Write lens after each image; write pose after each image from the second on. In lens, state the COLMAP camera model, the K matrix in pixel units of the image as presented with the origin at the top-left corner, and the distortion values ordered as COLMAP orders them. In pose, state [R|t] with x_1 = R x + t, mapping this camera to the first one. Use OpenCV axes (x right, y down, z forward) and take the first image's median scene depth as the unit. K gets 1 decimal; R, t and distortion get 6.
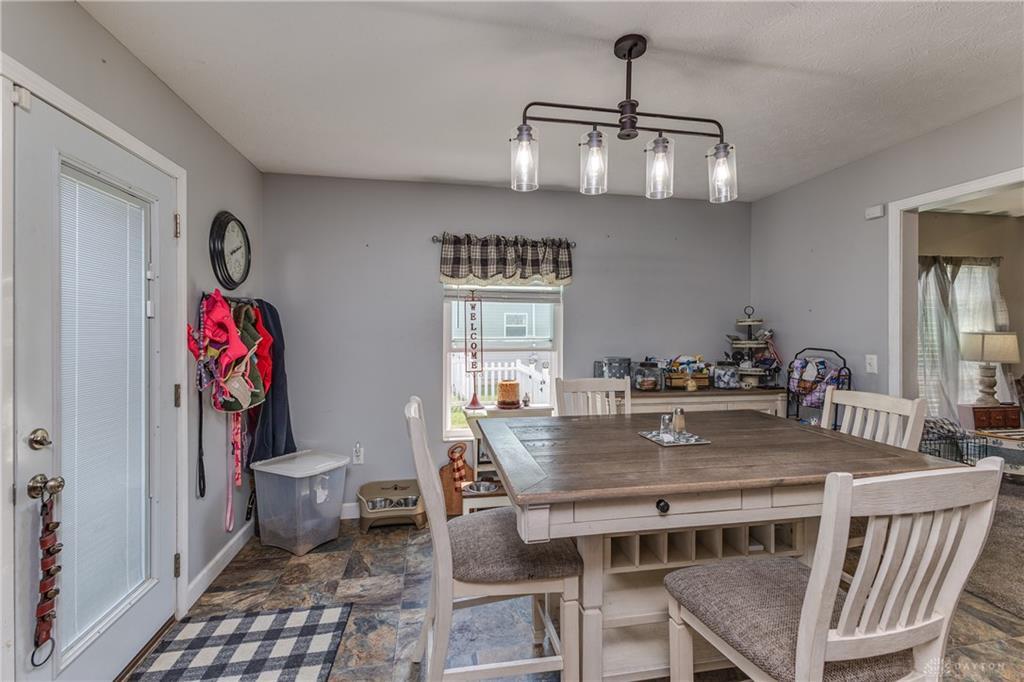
lens RADIAL K [[462.0, 0, 516.6], [0, 462.0, 323.0], [0, 0, 1]] dist [0.000936, 0.000177]
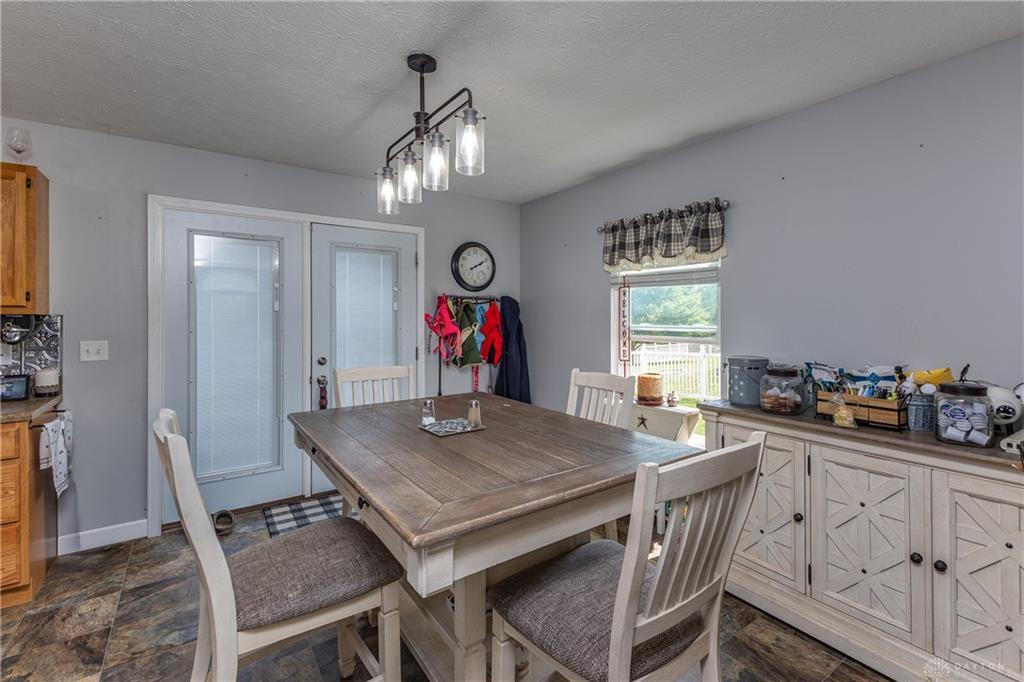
lens RADIAL K [[471.2, 0, 512.4], [0, 471.2, 314.0], [0, 0, 1]] dist [0.000115, 0.000037]
pose [[0.405471, -0.004079, -0.914099, 0.713021], [0.014528, 0.999892, 0.001982, 0.002891], [0.913993, -0.014084, 0.405486, 0.383092]]
